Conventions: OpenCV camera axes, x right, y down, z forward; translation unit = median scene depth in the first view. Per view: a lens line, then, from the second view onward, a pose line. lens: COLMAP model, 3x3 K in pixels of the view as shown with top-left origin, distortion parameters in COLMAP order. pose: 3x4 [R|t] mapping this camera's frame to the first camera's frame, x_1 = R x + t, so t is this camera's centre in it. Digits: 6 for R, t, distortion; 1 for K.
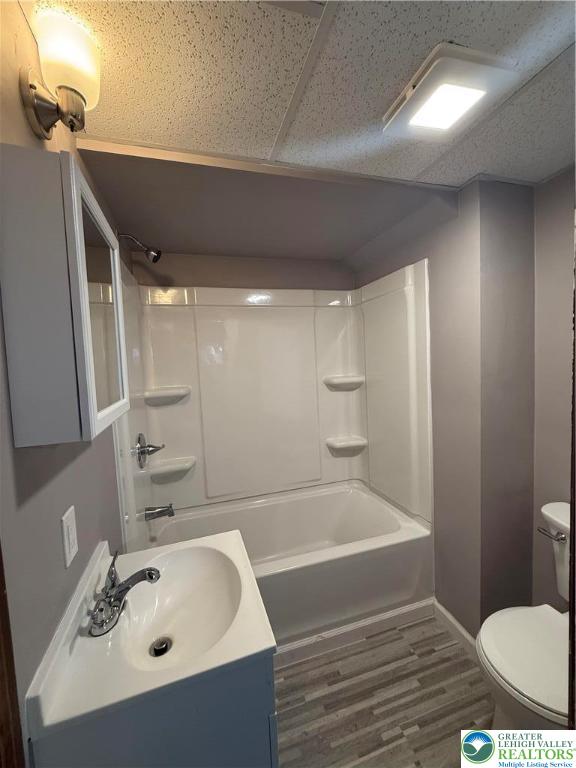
lens RADIAL K [[305.3, 0, 288.0], [0, 305.3, 384.0], [0, 0, 1]] dist [-0.002564, -0.000111]
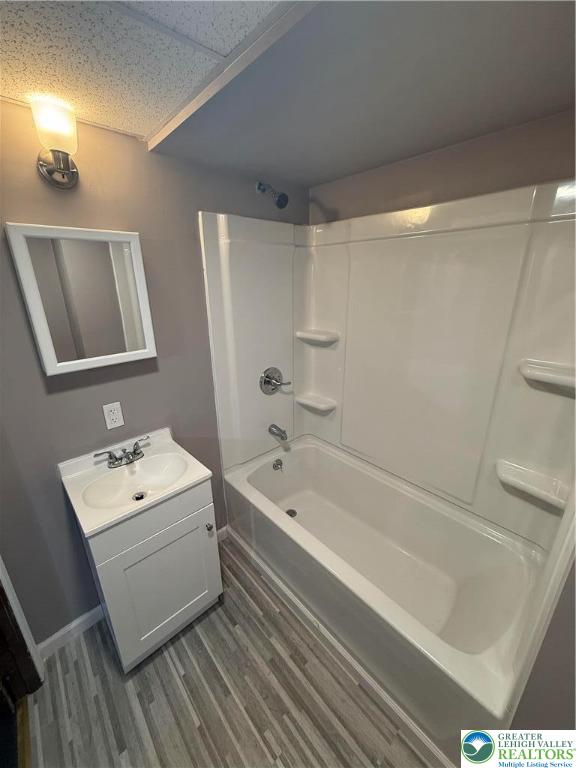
lens RADIAL K [[305.3, 0, 288.0], [0, 305.3, 384.0], [0, 0, 1]] dist [-0.002564, -0.000111]
pose [[0.418700, 0.332025, -0.845251, 0.704699], [-0.069322, 0.939736, 0.334800, -0.222842], [0.905475, -0.081586, 0.416484, 0.645632]]
